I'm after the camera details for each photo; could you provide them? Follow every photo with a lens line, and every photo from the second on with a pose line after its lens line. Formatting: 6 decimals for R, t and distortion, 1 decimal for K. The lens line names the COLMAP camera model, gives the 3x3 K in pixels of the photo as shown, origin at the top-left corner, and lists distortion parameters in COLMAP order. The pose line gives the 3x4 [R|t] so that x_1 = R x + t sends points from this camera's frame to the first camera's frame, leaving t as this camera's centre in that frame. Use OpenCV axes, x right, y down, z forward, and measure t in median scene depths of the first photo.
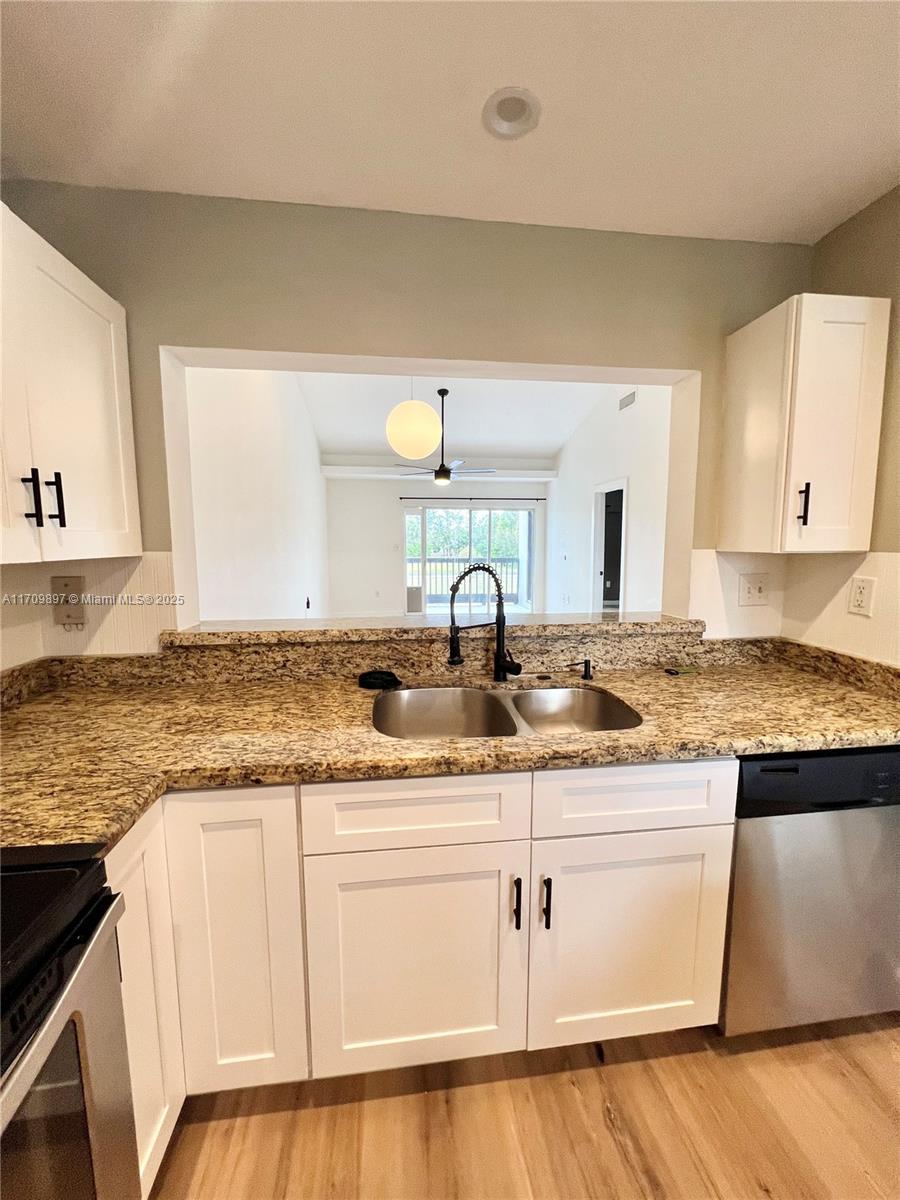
lens RADIAL K [[484.0, 0, 448.1], [0, 484.0, 592.5], [0, 0, 1]] dist [-0.000715, -0.000026]
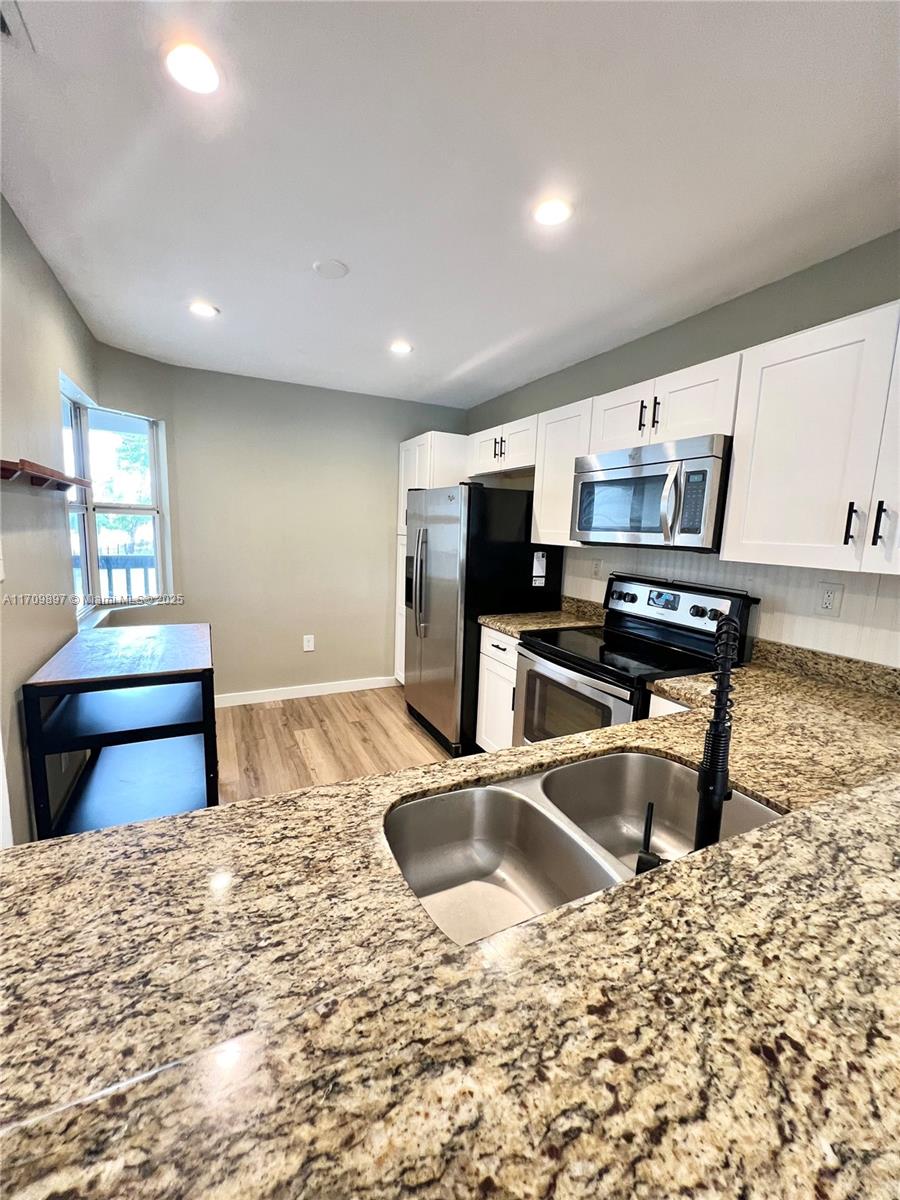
lens RADIAL K [[484.0, 0, 451.9], [0, 484.0, 600.3], [0, 0, 1]] dist [-0.000715, -0.000026]
pose [[-0.941489, 0.015408, -0.336691, 0.533031], [-0.072716, 0.966143, 0.247550, -0.194586], [0.329106, 0.257548, -0.908492, 1.554603]]
